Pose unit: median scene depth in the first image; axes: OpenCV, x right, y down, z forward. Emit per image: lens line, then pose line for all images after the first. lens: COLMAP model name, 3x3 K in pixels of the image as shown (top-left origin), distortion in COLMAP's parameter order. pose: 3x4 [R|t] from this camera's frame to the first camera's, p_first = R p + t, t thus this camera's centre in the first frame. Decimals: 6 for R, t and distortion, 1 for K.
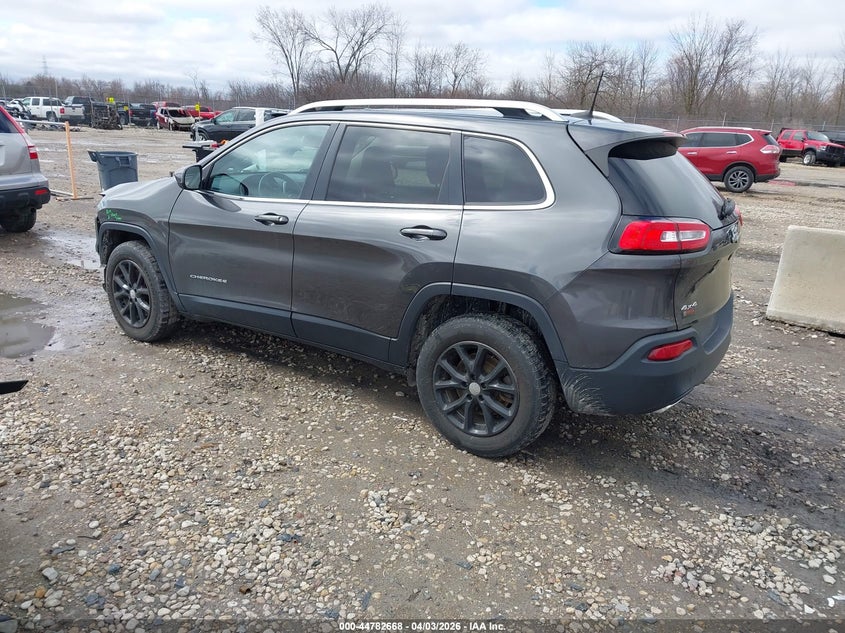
lens RADIAL K [[642.7, 0, 422.5], [0, 642.7, 316.5], [0, 0, 1]] dist [0.008145, -0.000921]
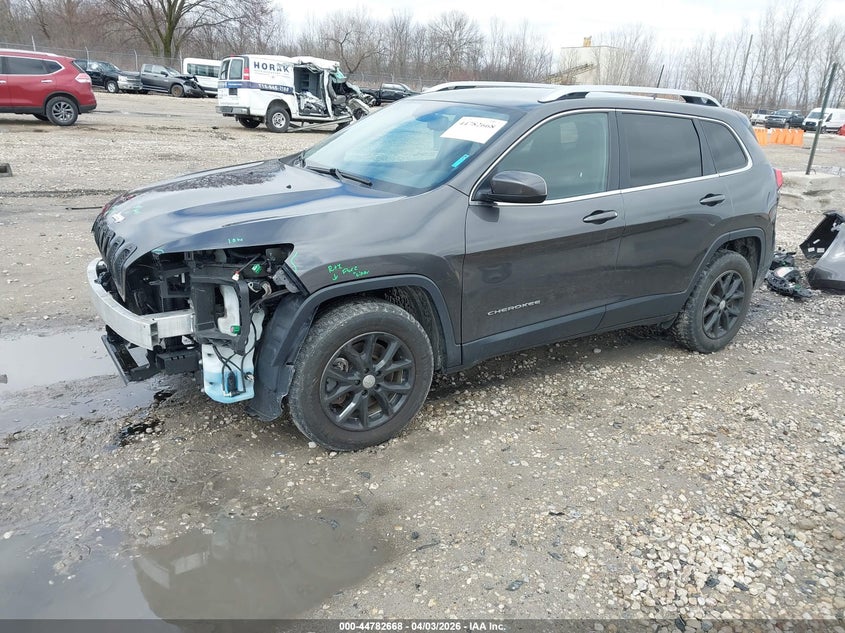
lens RADIAL K [[668.2, 0, 412.8], [0, 668.2, 316.8], [0, 0, 1]] dist [-0.003712, -0.002580]
pose [[0.386399, -0.313231, 0.867515, -1.432952], [0.215686, 0.945175, 0.245204, -0.361223], [-0.896758, 0.092364, 0.432774, 0.967423]]
